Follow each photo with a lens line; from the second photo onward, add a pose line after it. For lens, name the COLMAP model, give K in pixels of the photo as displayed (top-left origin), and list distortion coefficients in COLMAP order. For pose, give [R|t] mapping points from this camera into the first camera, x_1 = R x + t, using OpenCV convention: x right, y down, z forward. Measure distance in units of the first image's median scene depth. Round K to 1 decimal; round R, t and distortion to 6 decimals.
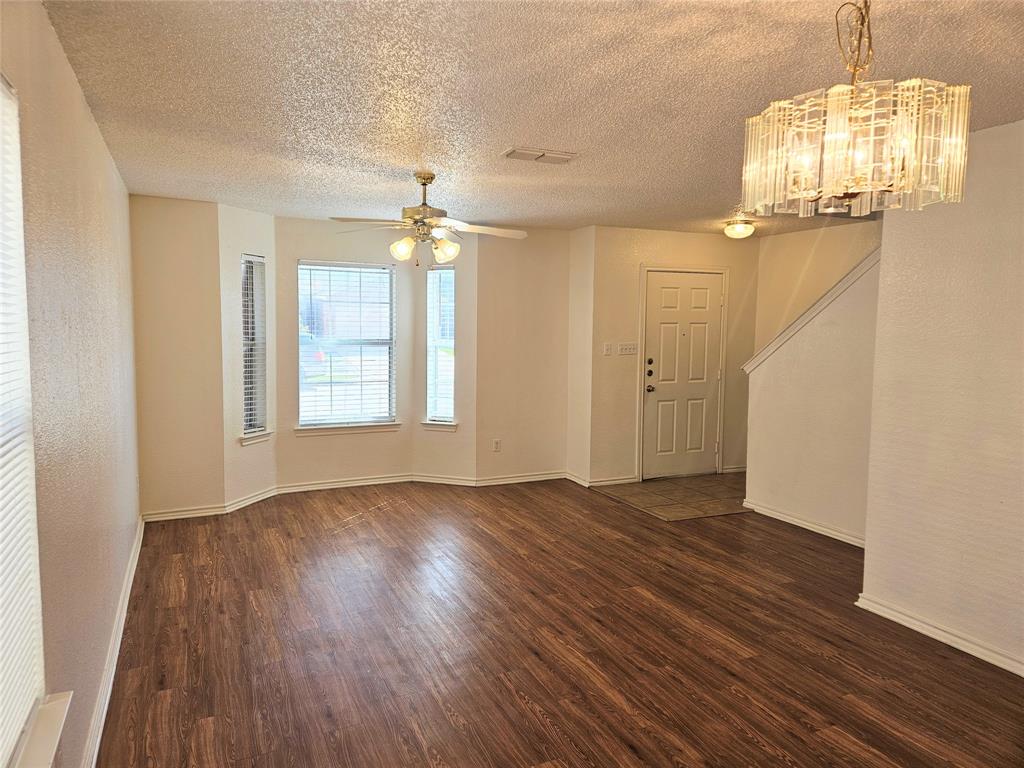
lens RADIAL K [[678.6, 0, 512.0], [0, 678.6, 382.4], [0, 0, 1]] dist [0.075092, -0.006596]
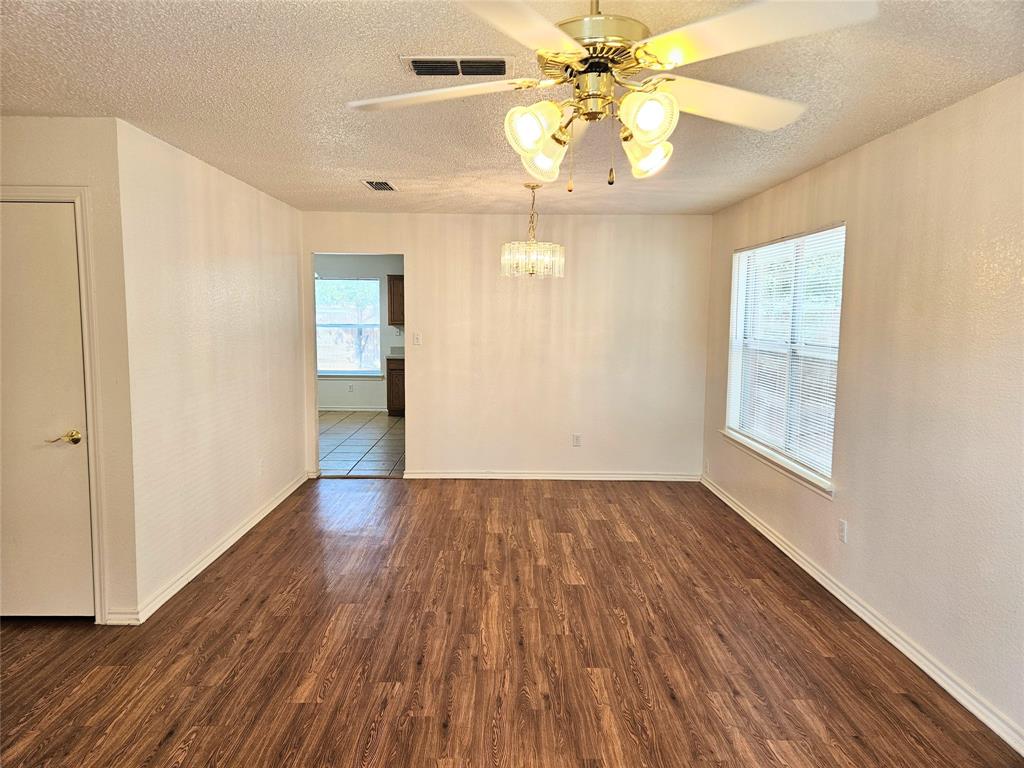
lens RADIAL K [[678.6, 0, 510.9], [0, 678.6, 381.7], [0, 0, 1]] dist [0.075092, -0.006596]
pose [[-0.908640, -0.058444, 0.413470, -0.327789], [0.021203, 0.982423, 0.185461, -0.160171], [-0.417041, 0.177284, -0.891430, 1.748161]]
